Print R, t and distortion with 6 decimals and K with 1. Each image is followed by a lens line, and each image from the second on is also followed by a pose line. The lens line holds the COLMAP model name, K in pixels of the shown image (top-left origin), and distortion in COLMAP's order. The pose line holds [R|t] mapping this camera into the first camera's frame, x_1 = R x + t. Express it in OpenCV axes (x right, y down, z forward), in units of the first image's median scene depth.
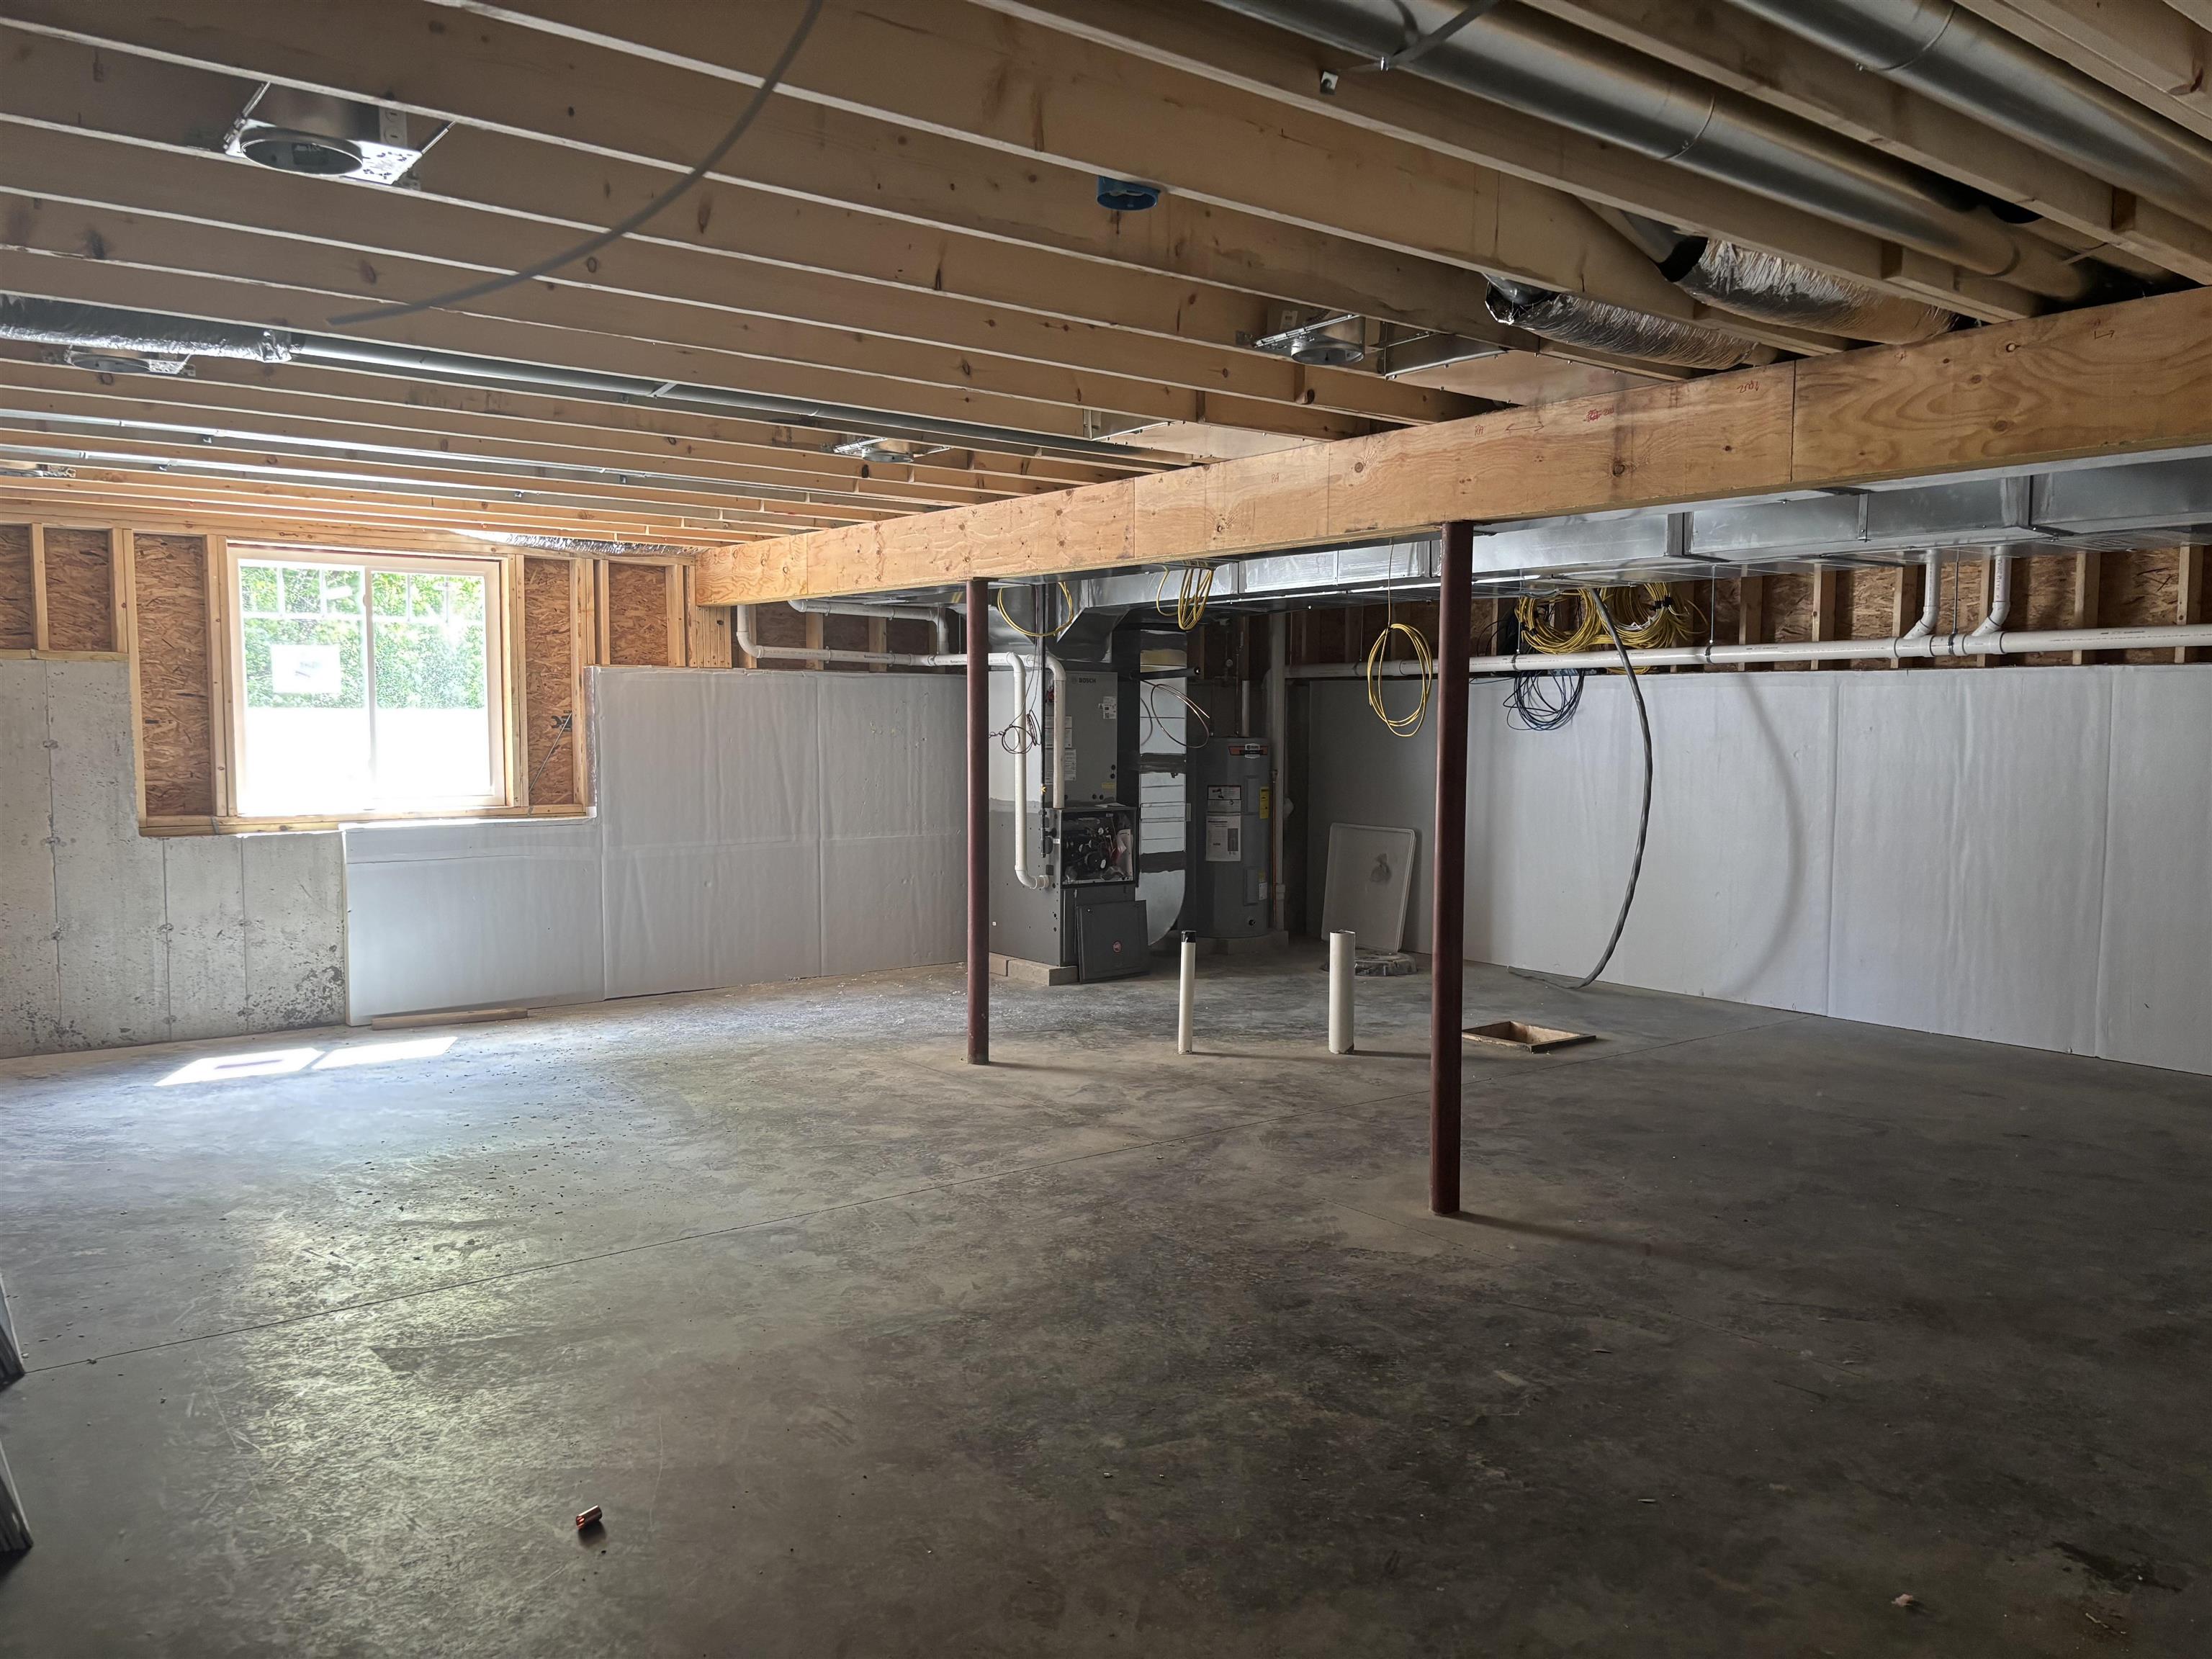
lens RADIAL K [[1667.3, 0, 1116.4], [0, 1667.3, 831.5], [0, 0, 1]] dist [0.096832, -0.241971]
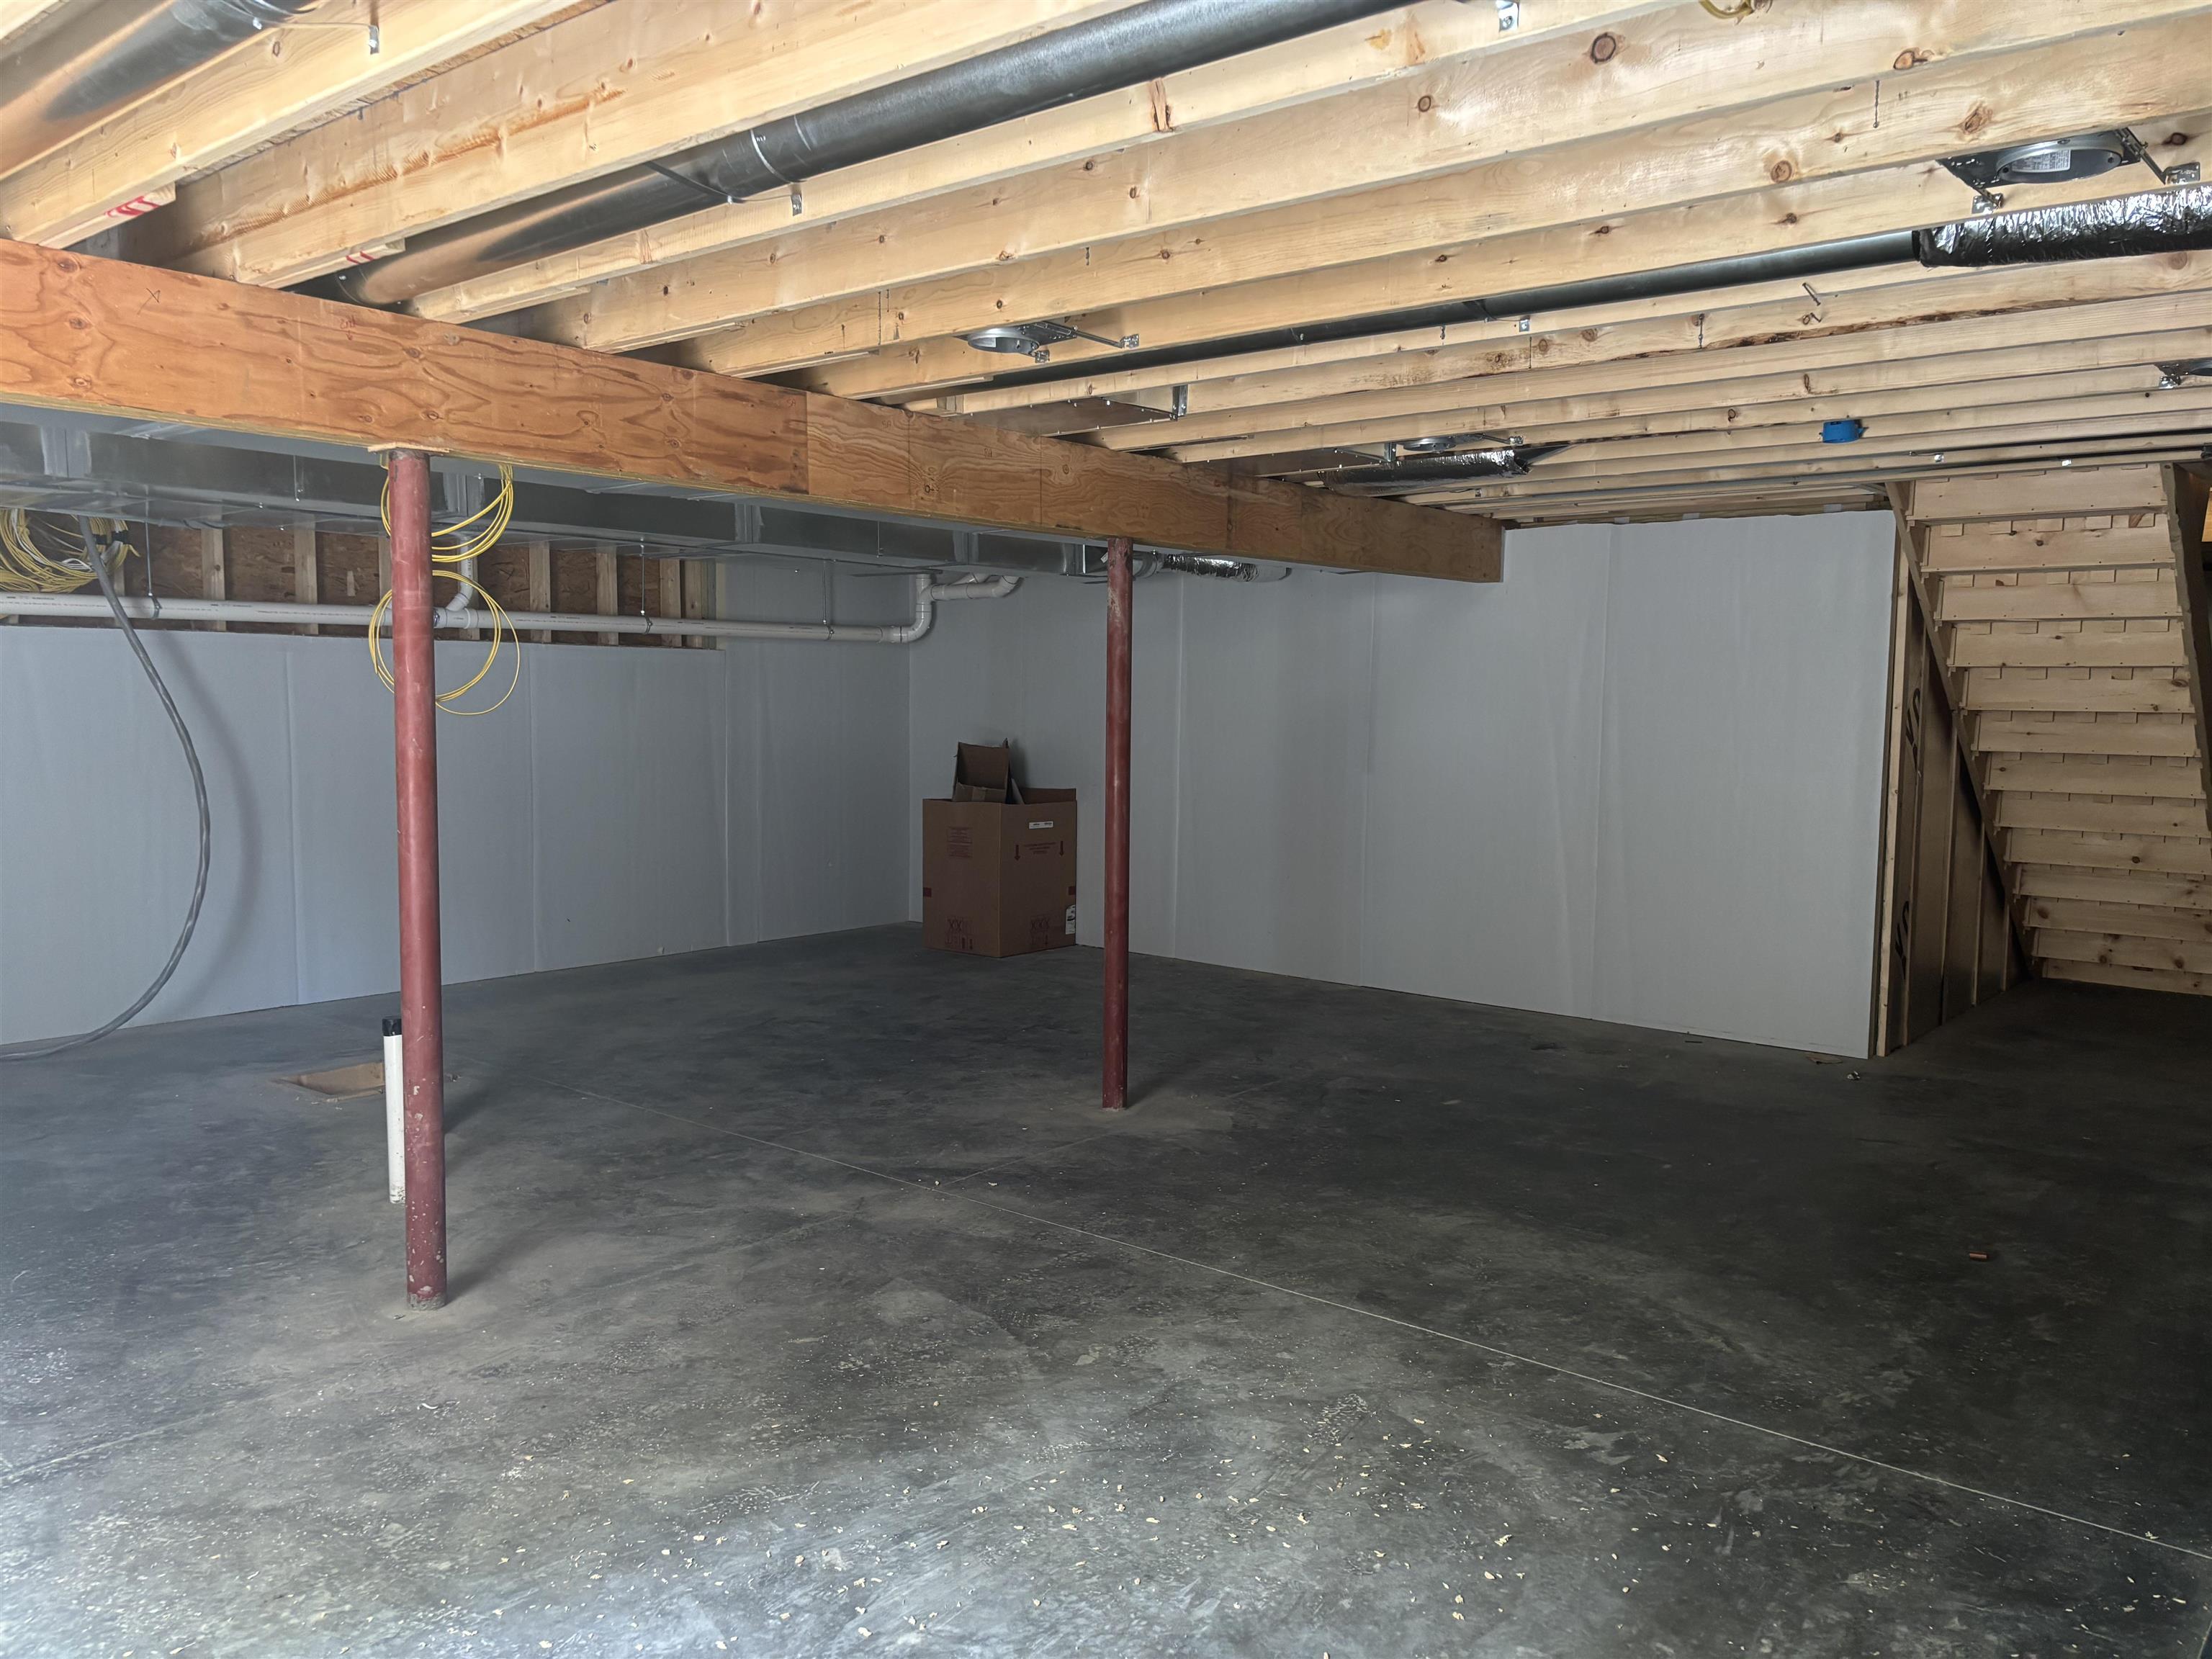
lens RADIAL K [[1667.3, 0, 1116.4], [0, 1667.3, 831.5], [0, 0, 1]] dist [0.096832, -0.241971]
pose [[-0.225423, -0.082116, 0.970794, -0.845175], [0.059910, 0.993388, 0.097938, -0.075180], [-0.972417, 0.080238, -0.219013, 1.124631]]
